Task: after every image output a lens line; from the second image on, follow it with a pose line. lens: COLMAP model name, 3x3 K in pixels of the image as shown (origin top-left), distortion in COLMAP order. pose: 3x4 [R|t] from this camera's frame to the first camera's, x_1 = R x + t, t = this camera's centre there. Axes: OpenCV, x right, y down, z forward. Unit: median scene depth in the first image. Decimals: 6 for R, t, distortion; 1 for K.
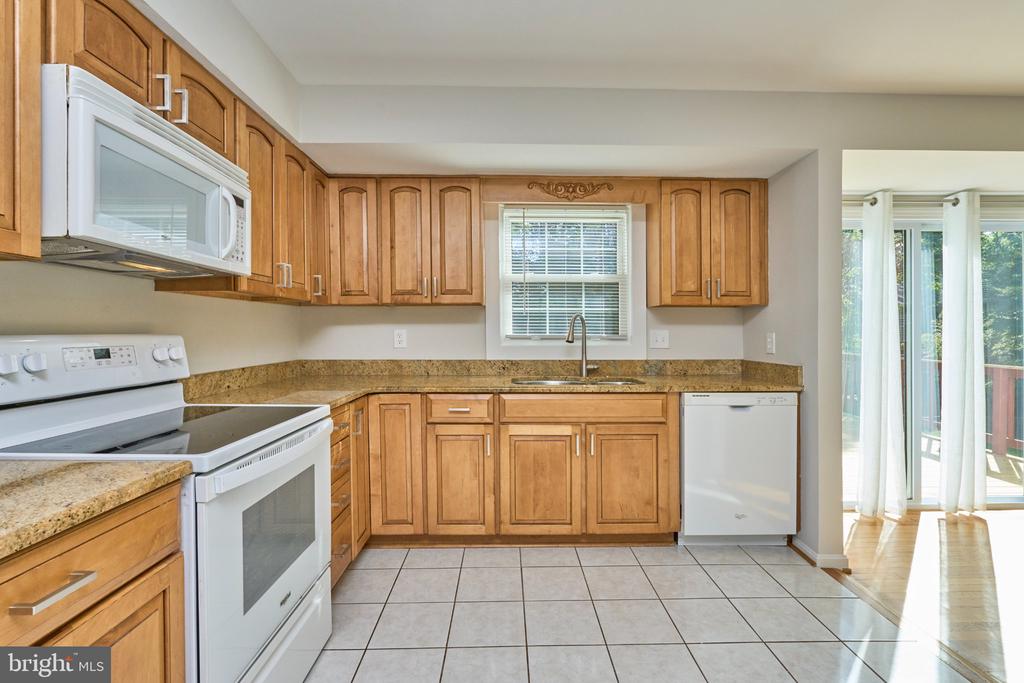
lens RADIAL K [[479.8, 0, 512.0], [0, 479.8, 341.5], [0, 0, 1]] dist [-0.012346, -0.000074]
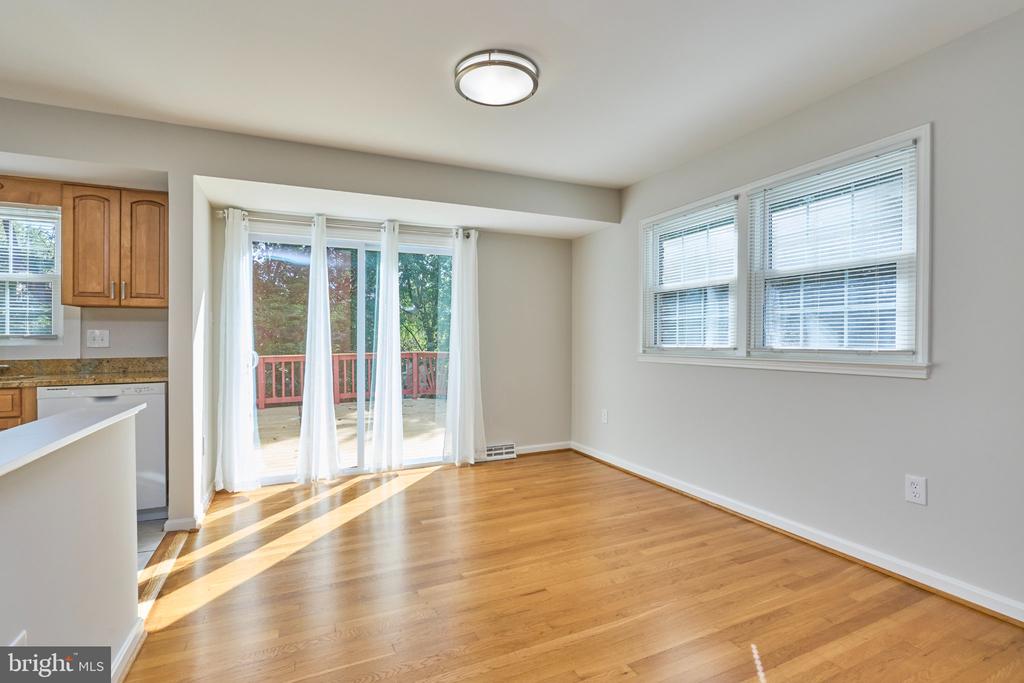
lens RADIAL K [[479.8, 0, 512.0], [0, 479.8, 341.5], [0, 0, 1]] dist [-0.012346, -0.000074]
pose [[0.915993, -0.009356, 0.401086, 0.793471], [0.015668, 0.999800, -0.012461, 0.031527], [-0.400889, 0.017699, 0.915956, -0.331100]]
